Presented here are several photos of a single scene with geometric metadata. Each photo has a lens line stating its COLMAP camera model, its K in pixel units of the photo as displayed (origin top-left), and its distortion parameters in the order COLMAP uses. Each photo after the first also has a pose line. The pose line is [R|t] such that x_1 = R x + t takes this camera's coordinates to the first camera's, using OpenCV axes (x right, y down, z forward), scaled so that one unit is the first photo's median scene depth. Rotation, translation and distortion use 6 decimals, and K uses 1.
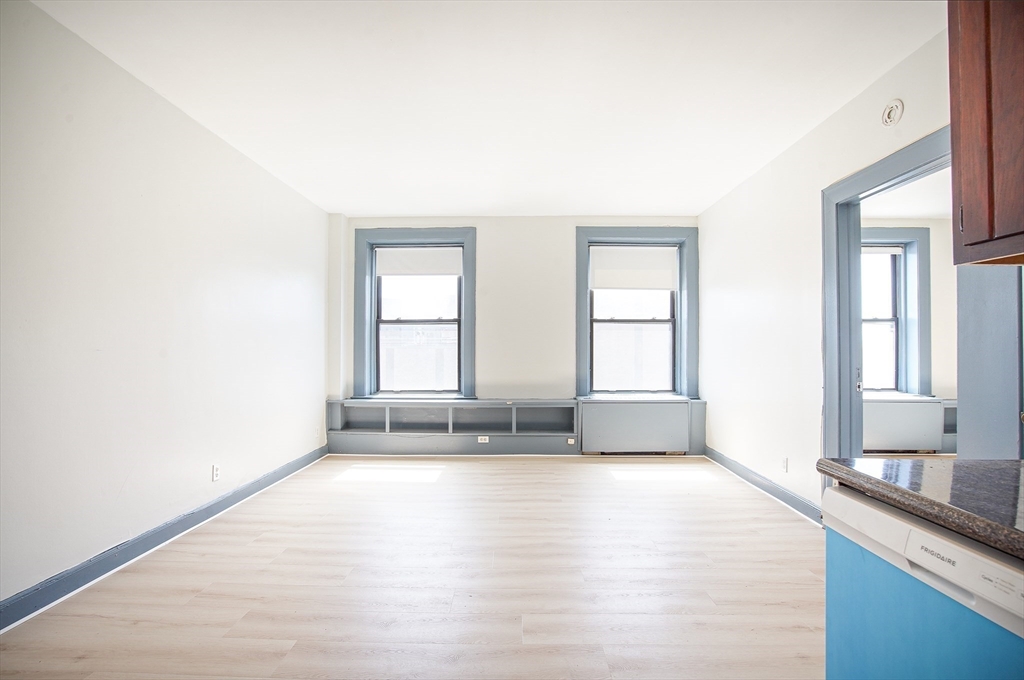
lens RADIAL K [[478.3, 0, 507.8], [0, 478.3, 346.2], [0, 0, 1]] dist [-0.067375, 0.028452]
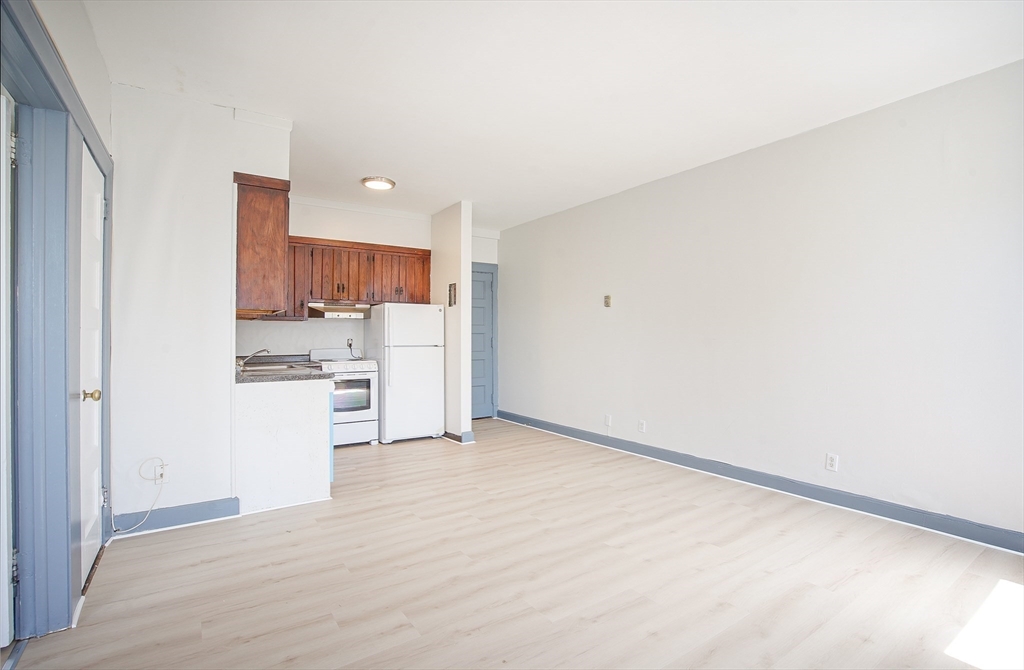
lens RADIAL K [[477.8, 0, 512.0], [0, 477.8, 335.0], [0, 0, 1]] dist [-0.053686, 0.017920]
pose [[-0.820928, -0.003682, -0.571020, 0.306836], [0.003566, 0.999927, -0.011575, 0.005227], [0.571021, -0.011539, -0.820854, 0.875278]]
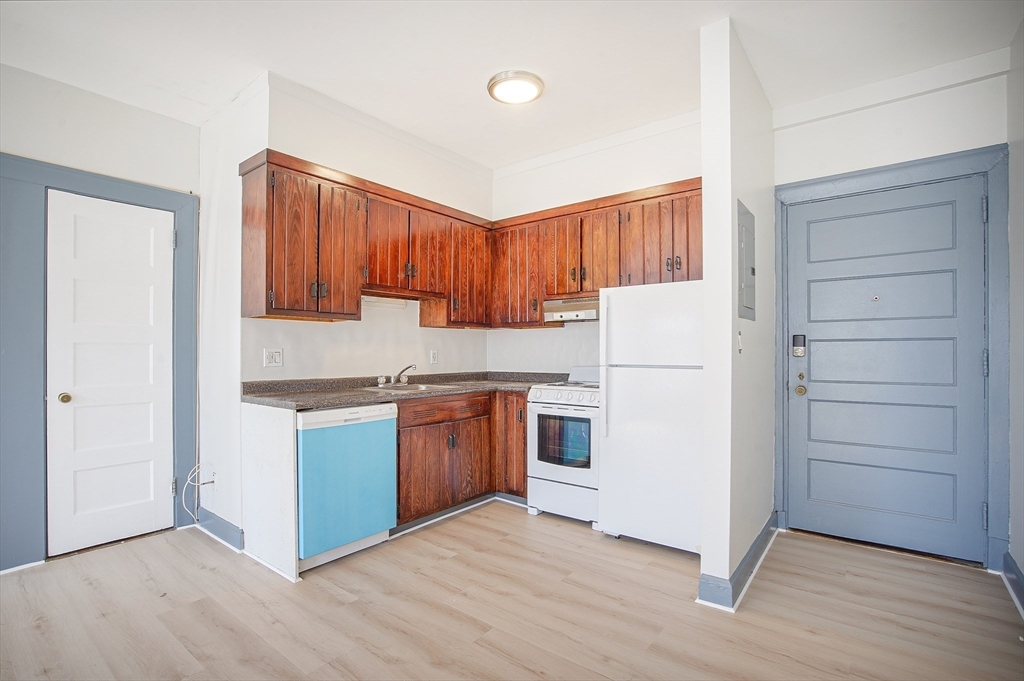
lens RADIAL K [[478.3, 0, 507.8], [0, 478.3, 346.7], [0, 0, 1]] dist [-0.067375, 0.028452]
pose [[-0.791211, 0.003847, 0.611531, -0.291156], [-0.004359, 0.999919, -0.011930, 0.001898], [-0.611527, -0.012105, -0.791131, 0.430267]]
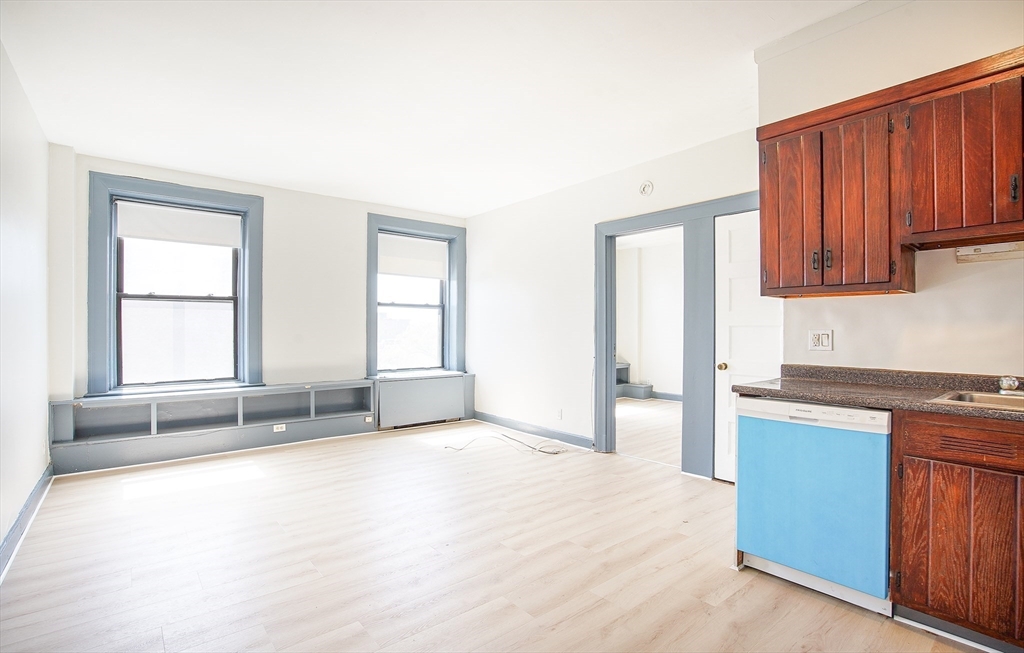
lens RADIAL K [[485.0, 0, 509.3], [0, 485.0, 329.4], [0, 0, 1]] dist [-0.065253, 0.029806]
pose [[0.760853, 0.000269, 0.648924, -0.304385], [-0.003887, 0.999984, 0.004142, -0.002598], [-0.648912, -0.005674, 0.760842, 0.001427]]
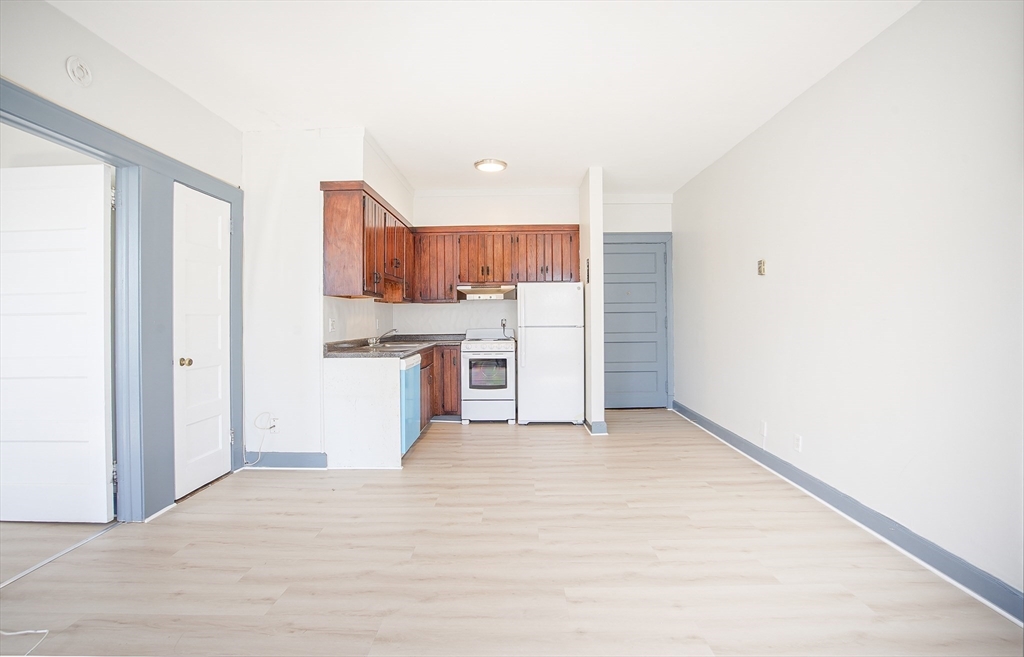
lens RADIAL K [[475.1, 0, 504.8], [0, 475.1, 314.2], [0, 0, 1]] dist [-0.063195, 0.027954]
pose [[-0.999912, 0.006699, 0.011438, -0.021104], [0.006547, 0.999890, -0.013273, 0.003456], [-0.011526, -0.013196, -0.999846, 0.896850]]
